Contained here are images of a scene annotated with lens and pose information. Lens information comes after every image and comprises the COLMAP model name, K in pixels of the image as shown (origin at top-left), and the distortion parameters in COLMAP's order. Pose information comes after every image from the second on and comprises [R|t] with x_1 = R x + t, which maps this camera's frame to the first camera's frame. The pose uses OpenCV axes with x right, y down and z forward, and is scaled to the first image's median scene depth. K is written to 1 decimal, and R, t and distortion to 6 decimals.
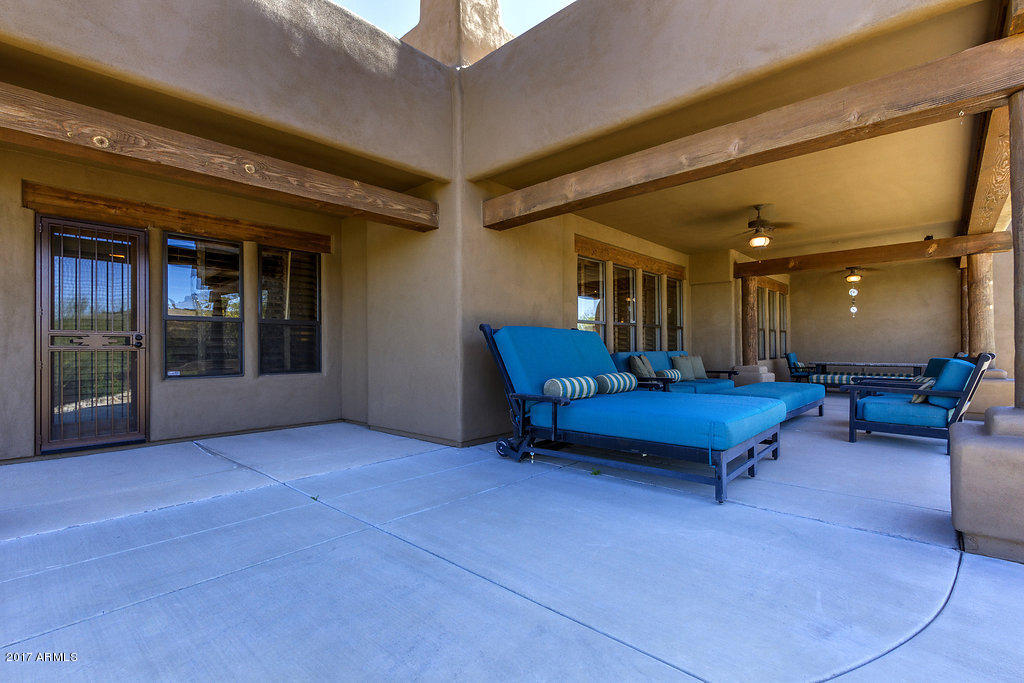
lens RADIAL K [[468.2, 0, 514.2], [0, 468.2, 338.7], [0, 0, 1]] dist [0.009331, -0.001620]
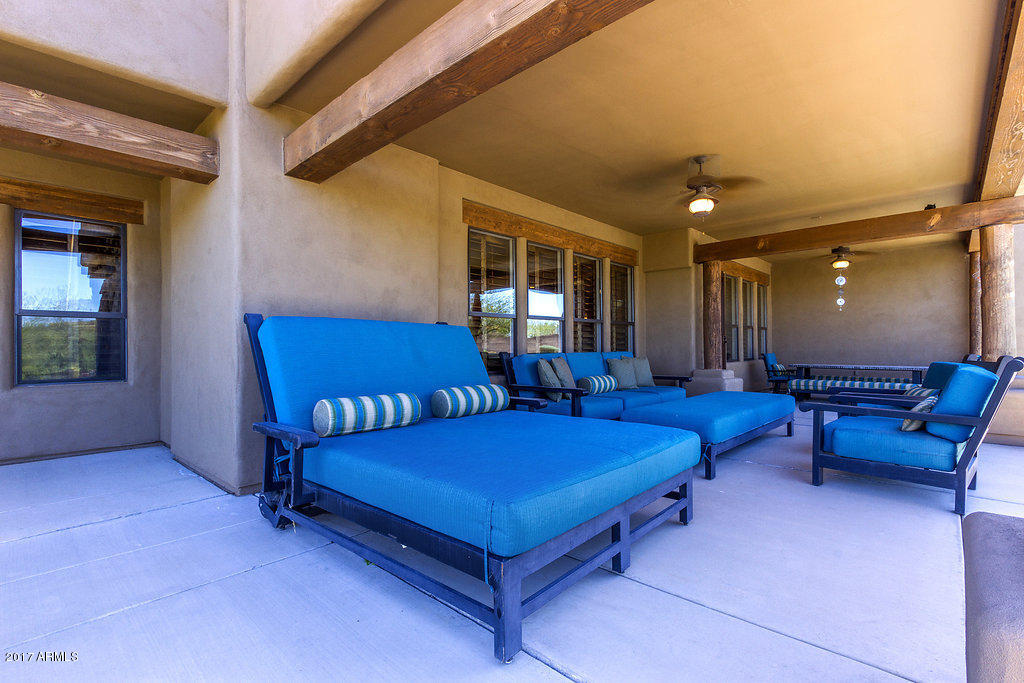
lens RADIAL K [[468.2, 0, 515.2], [0, 468.2, 339.0], [0, 0, 1]] dist [0.009331, -0.001620]
pose [[0.999987, -0.001037, -0.005049, 0.216657], [0.001051, 0.999996, 0.002777, 0.002084], [0.005046, -0.002782, 0.999983, 0.238302]]
